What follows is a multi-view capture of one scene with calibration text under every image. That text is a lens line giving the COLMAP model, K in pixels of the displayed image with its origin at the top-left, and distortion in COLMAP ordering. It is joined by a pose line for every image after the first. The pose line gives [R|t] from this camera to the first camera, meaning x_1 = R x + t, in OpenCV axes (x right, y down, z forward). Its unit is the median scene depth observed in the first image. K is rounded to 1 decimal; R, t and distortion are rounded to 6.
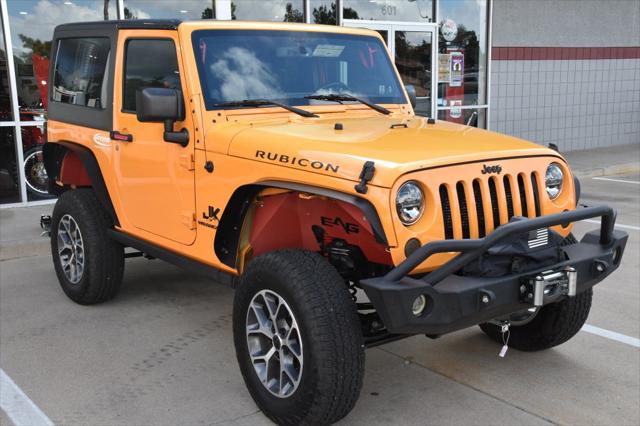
lens RADIAL K [[760.3, 0, 320.0], [0, 760.3, 213.0], [0, 0, 1]] dist [0.128565, -0.000837]
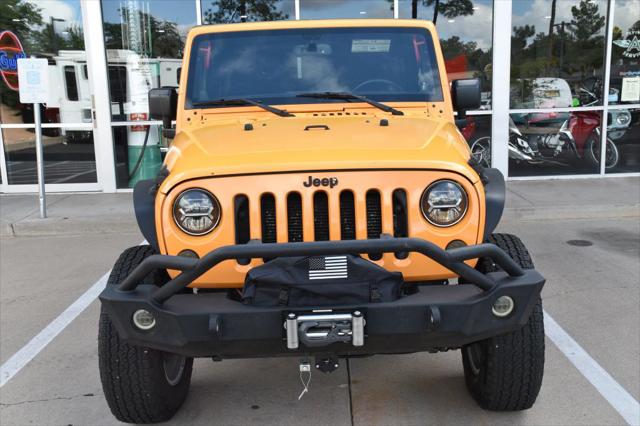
lens RADIAL K [[682.3, 0, 320.0], [0, 682.3, 213.0], [0, 0, 1]] dist [0.101188, 0.010369]
pose [[0.799600, 0.095130, -0.592951, 0.667368], [-0.079404, 0.995452, 0.052628, -0.061590], [0.595261, 0.005001, 0.803517, 0.379891]]
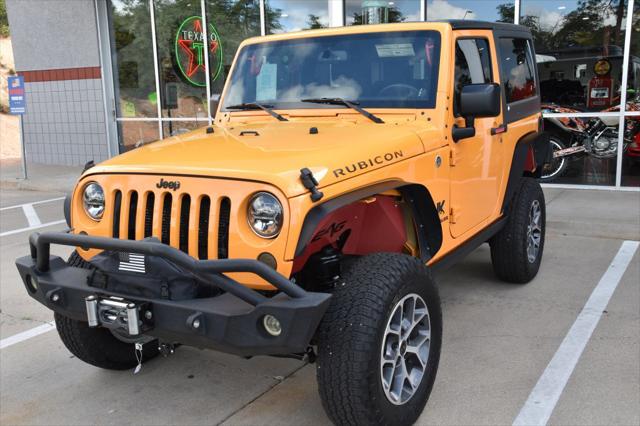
lens RADIAL K [[649.3, 0, 320.0], [0, 649.3, 213.0], [0, 0, 1]] dist [0.031019, 0.016301]
pose [[0.372633, 0.170812, -0.912123, 1.015207], [-0.127222, 0.983036, 0.132117, -0.149925], [0.919217, 0.066811, 0.388043, 0.848024]]
